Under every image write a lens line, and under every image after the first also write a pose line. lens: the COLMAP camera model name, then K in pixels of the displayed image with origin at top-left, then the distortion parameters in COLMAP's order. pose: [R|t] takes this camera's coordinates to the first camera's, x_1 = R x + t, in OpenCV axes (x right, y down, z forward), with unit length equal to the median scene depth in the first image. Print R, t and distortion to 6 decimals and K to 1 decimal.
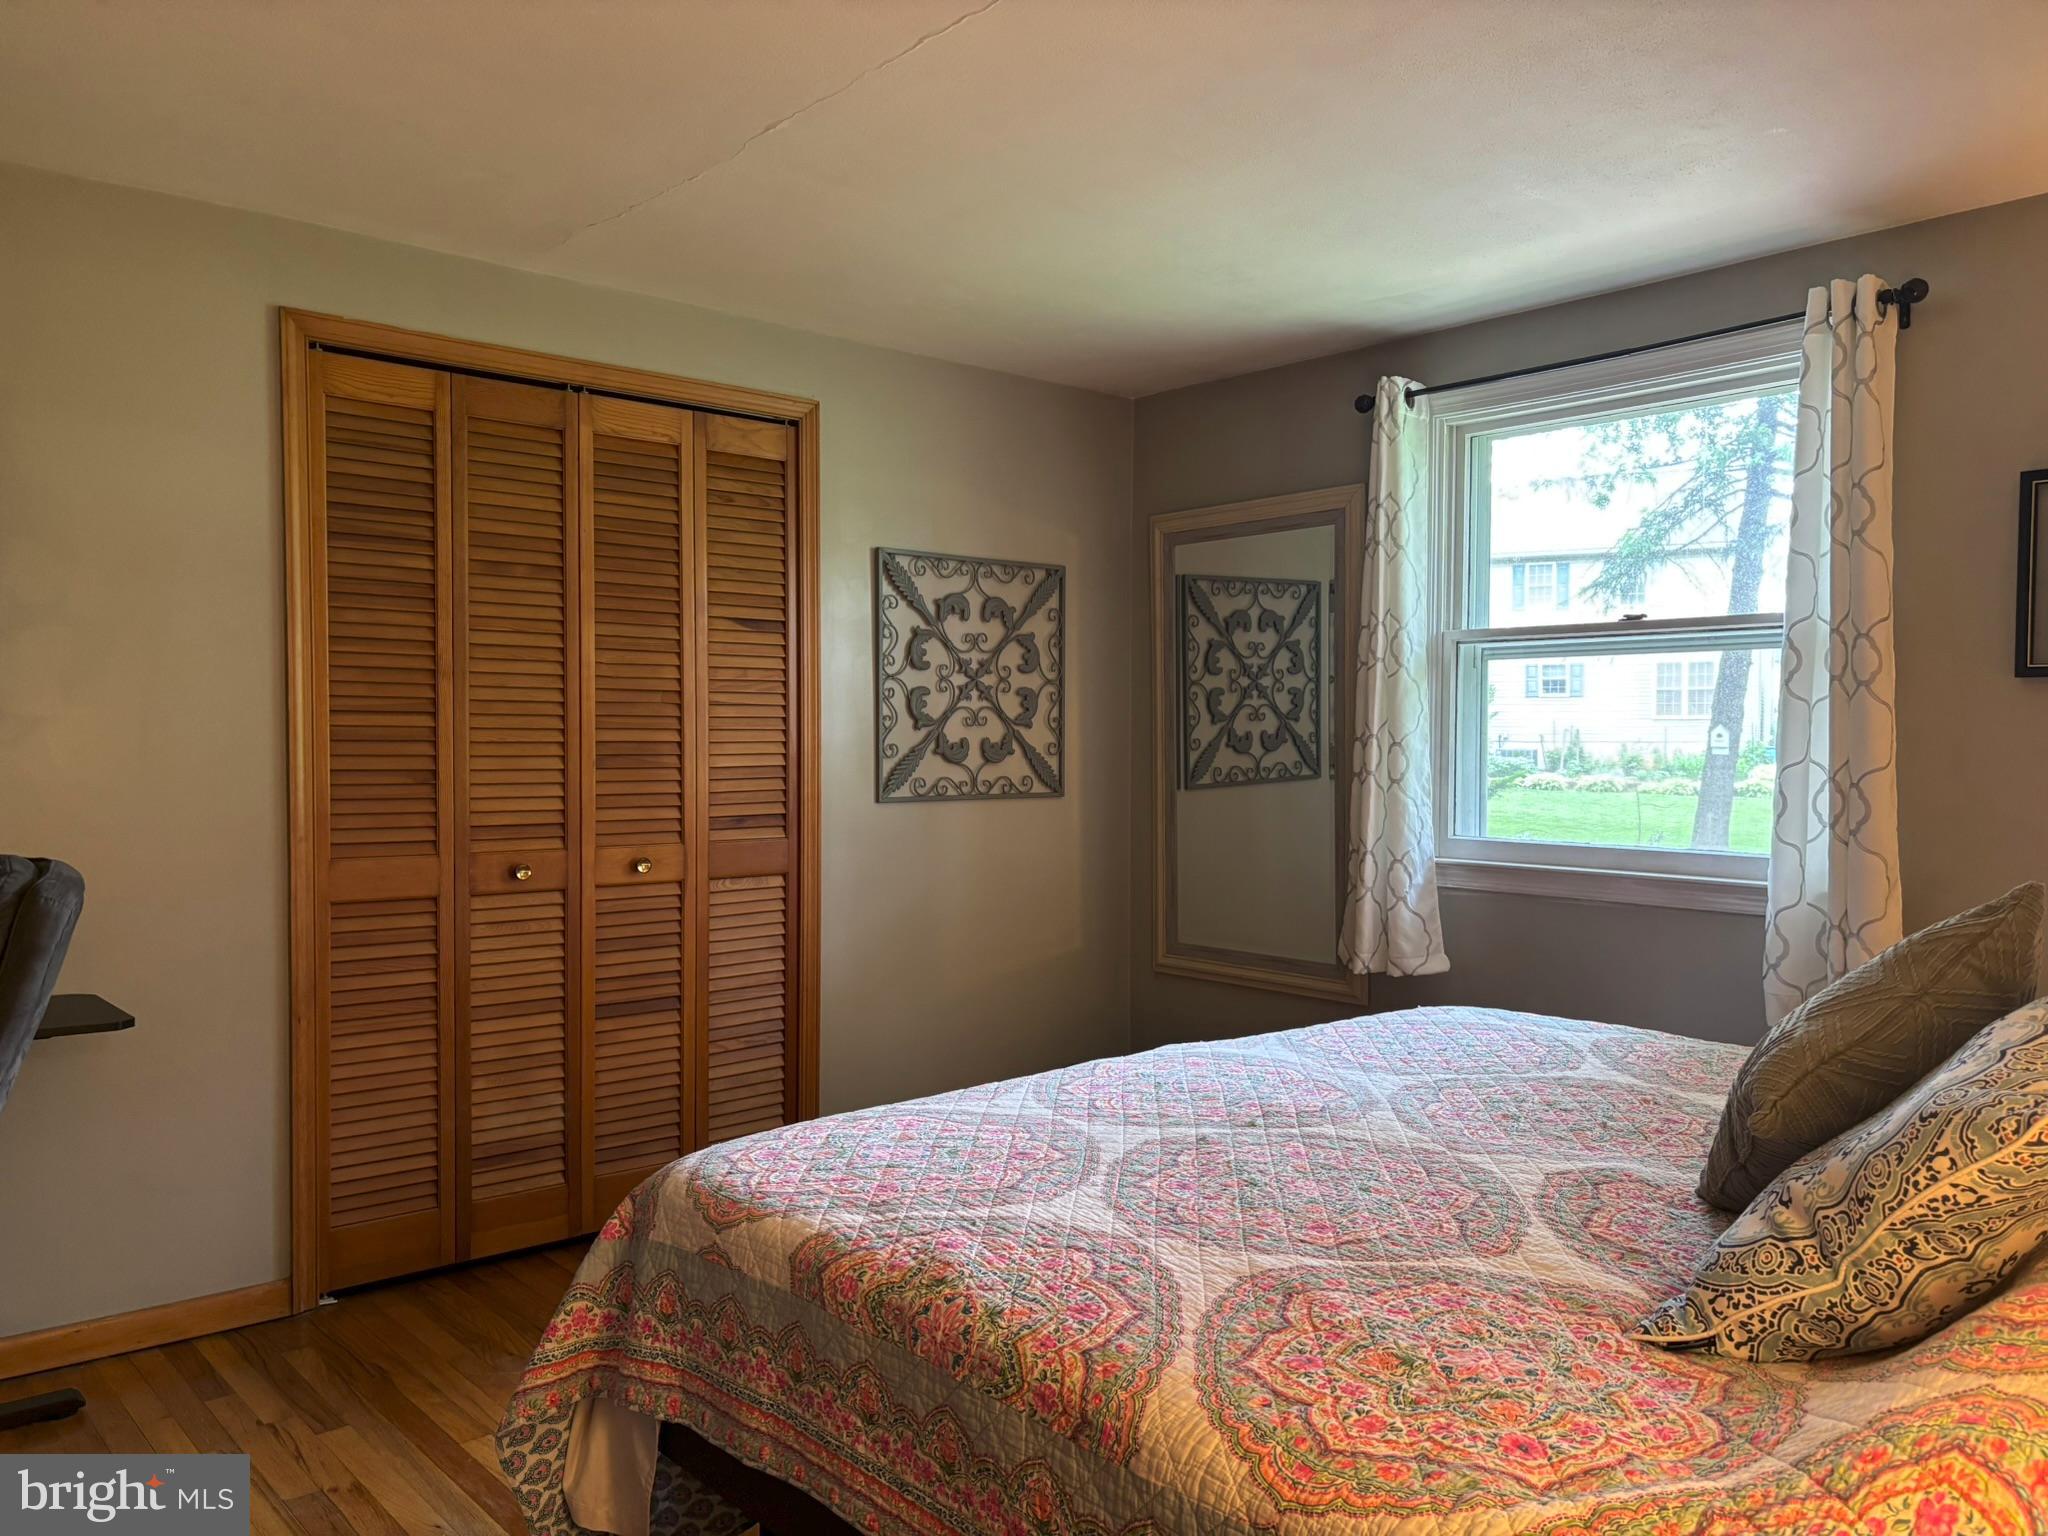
lens RADIAL K [[1552.8, 0, 1030.1], [0, 1552.8, 782.8], [0, 0, 1]] dist [0.055819, -0.065988]
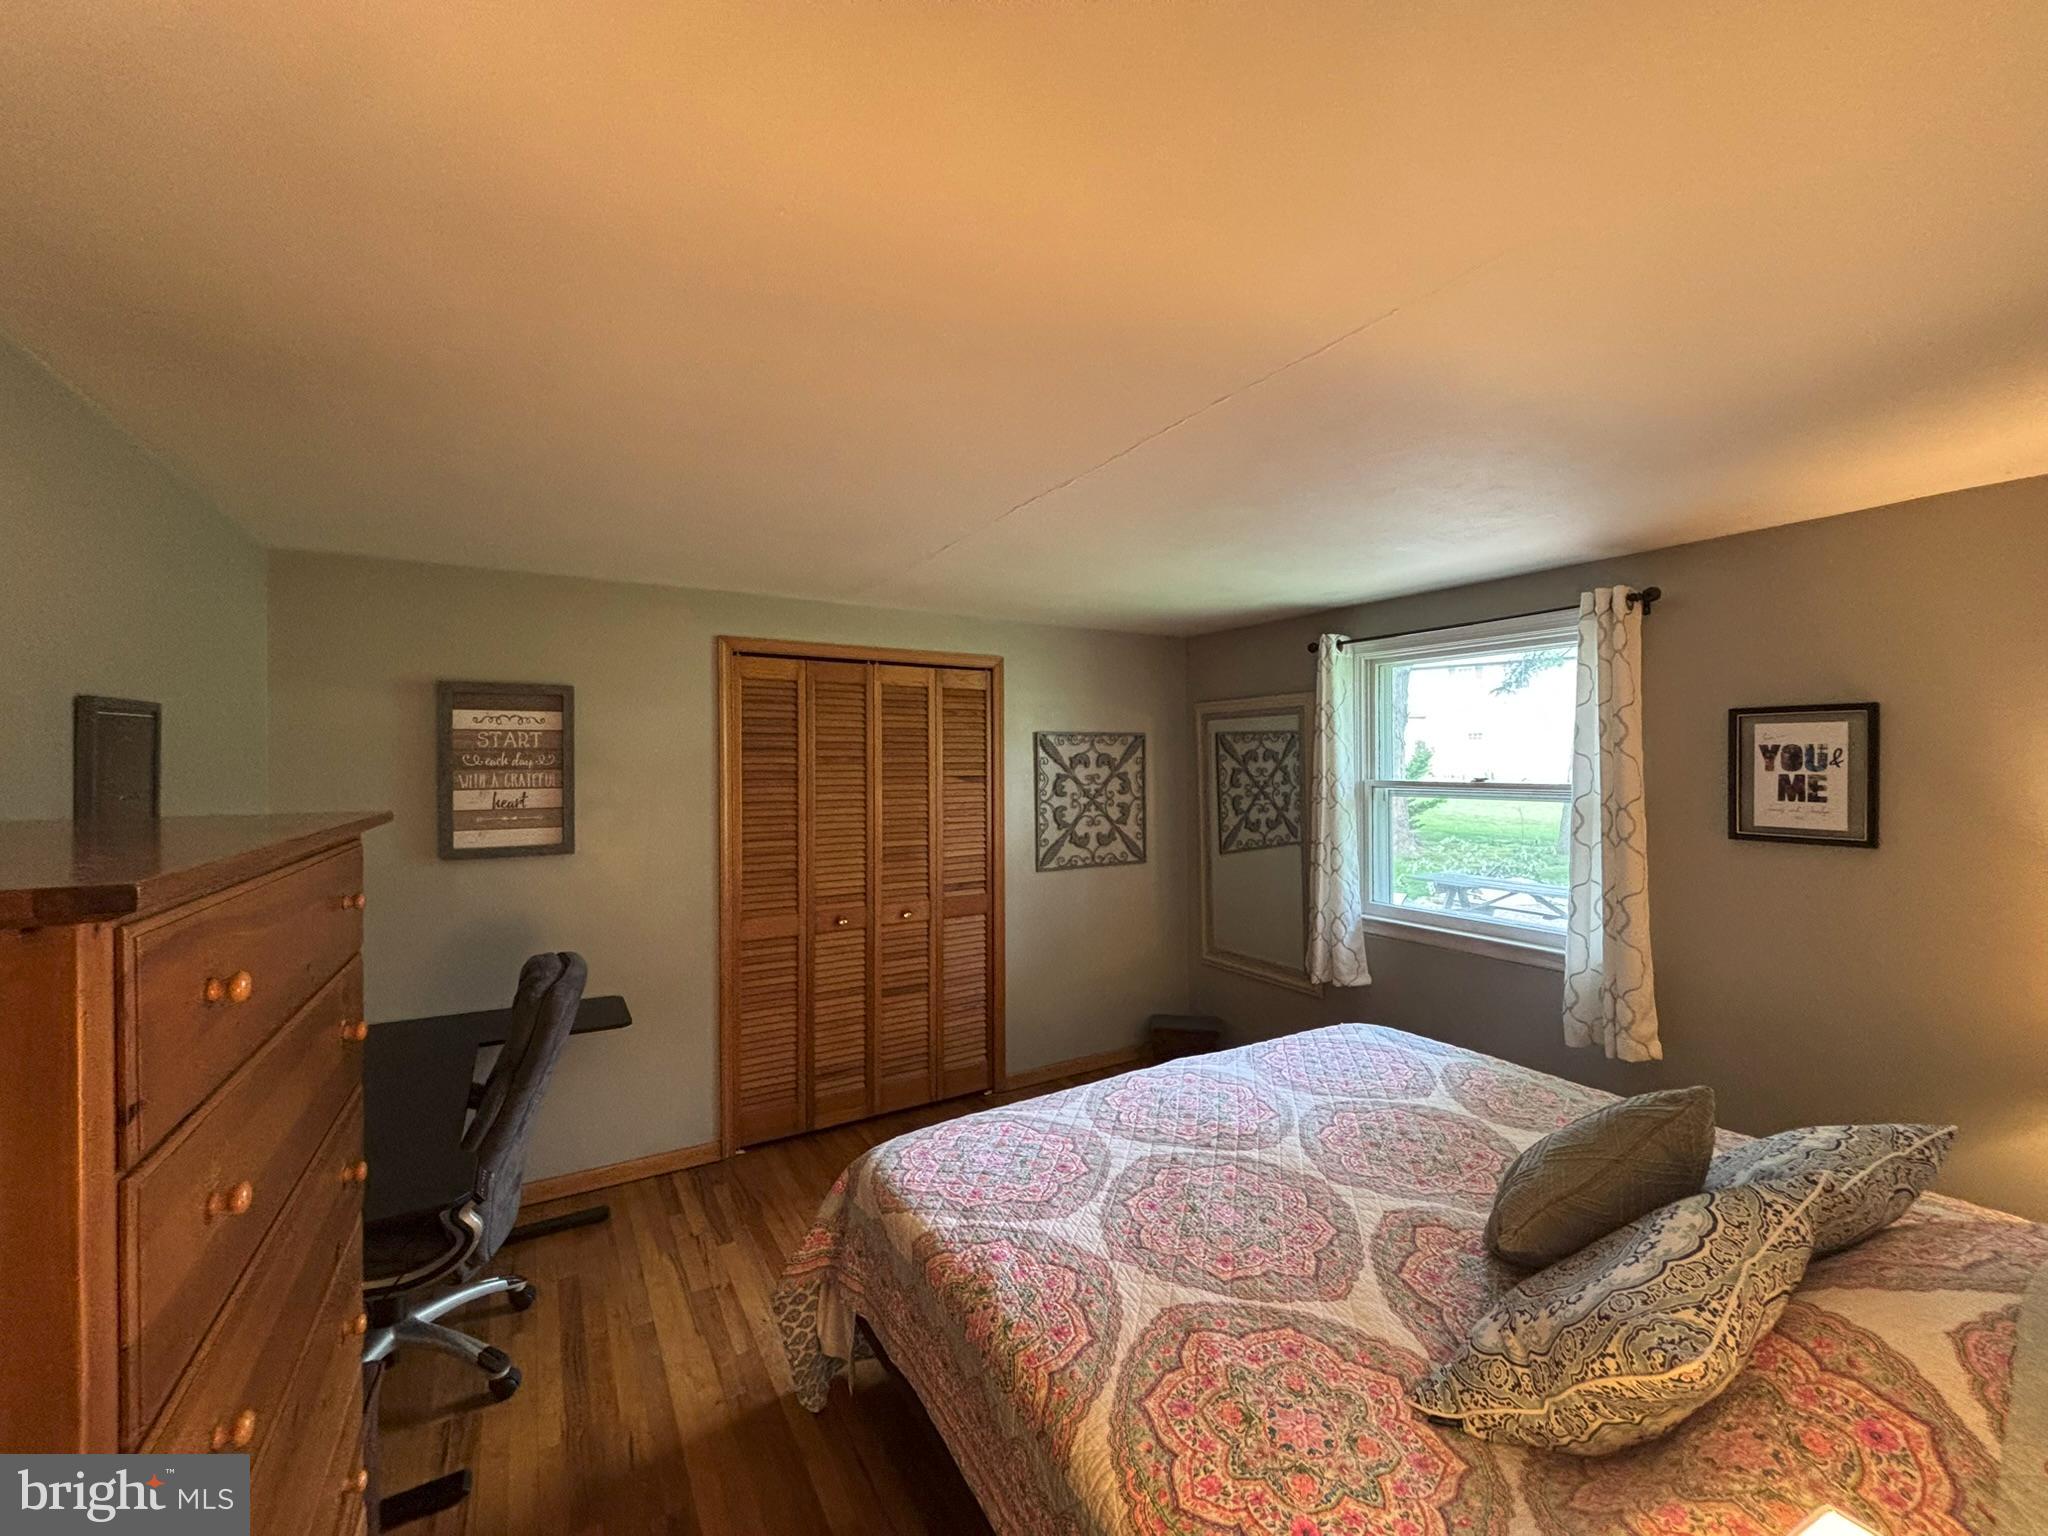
lens RADIAL K [[829.5, 0, 1025.9], [0, 829.5, 757.0], [0, 0, 1]] dist [0.000574, 0.000056]
pose [[0.984311, -0.010264, -0.176143, 0.078870], [0.004375, 0.999419, -0.033790, -0.117387], [0.176388, 0.032489, 0.983784, 0.057581]]
